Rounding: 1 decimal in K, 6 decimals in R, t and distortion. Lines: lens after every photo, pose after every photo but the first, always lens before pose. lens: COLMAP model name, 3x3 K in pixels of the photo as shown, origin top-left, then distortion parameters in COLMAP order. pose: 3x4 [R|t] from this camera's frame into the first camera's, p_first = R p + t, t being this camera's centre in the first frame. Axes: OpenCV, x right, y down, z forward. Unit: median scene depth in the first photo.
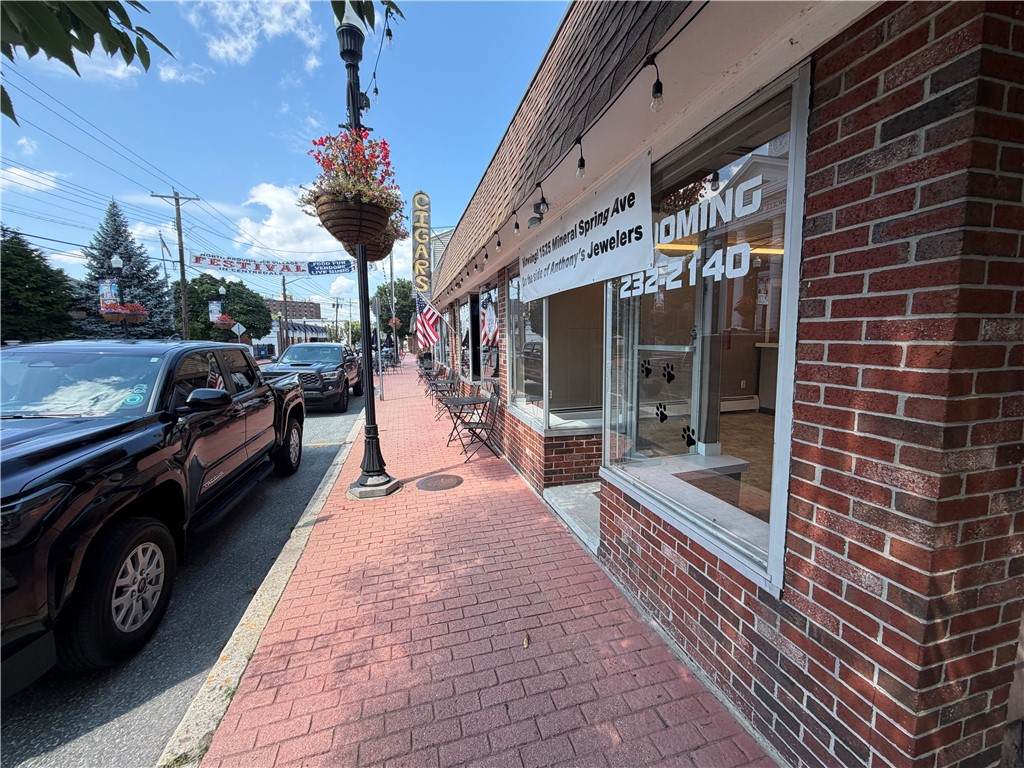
lens RADIAL K [[409.3, 0, 510.1], [0, 409.3, 385.1], [0, 0, 1]] dist [-0.000636, -0.000049]
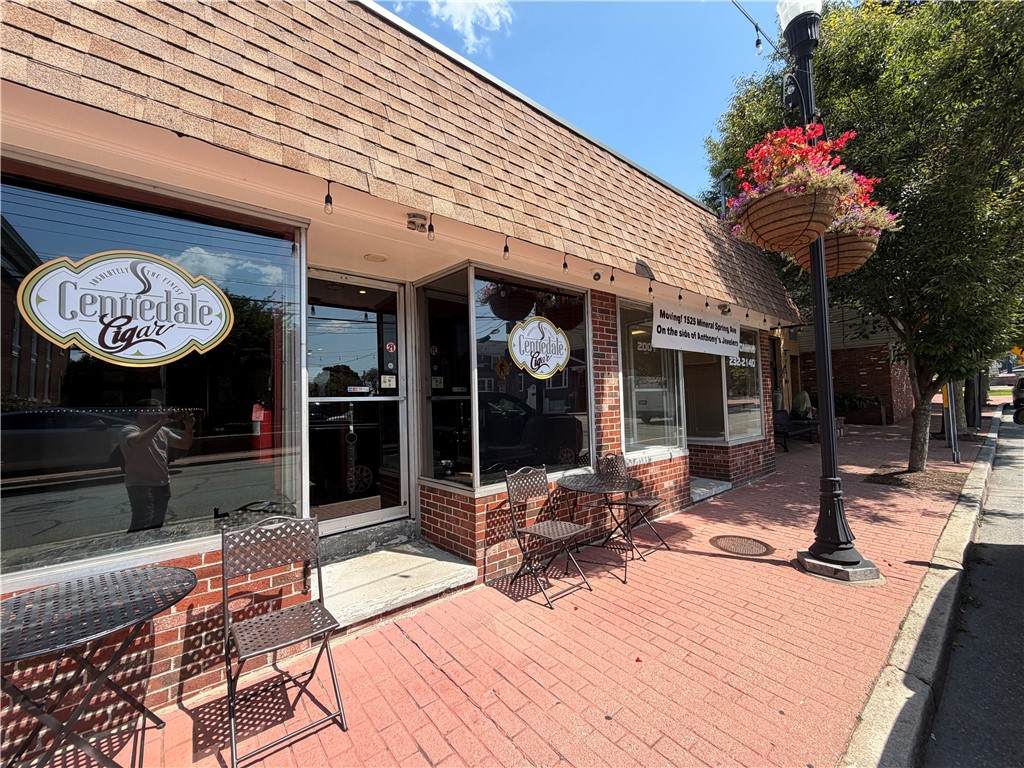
lens RADIAL K [[403.9, 0, 512.0], [0, 403.9, 384.0], [0, 0, 1]] dist [-0.001003, -0.000024]
pose [[-0.414865, 0.061475, 0.907804, -1.334644], [0.139351, 0.990237, -0.003374, -0.264010], [-0.899149, 0.125104, -0.419381, 3.101350]]
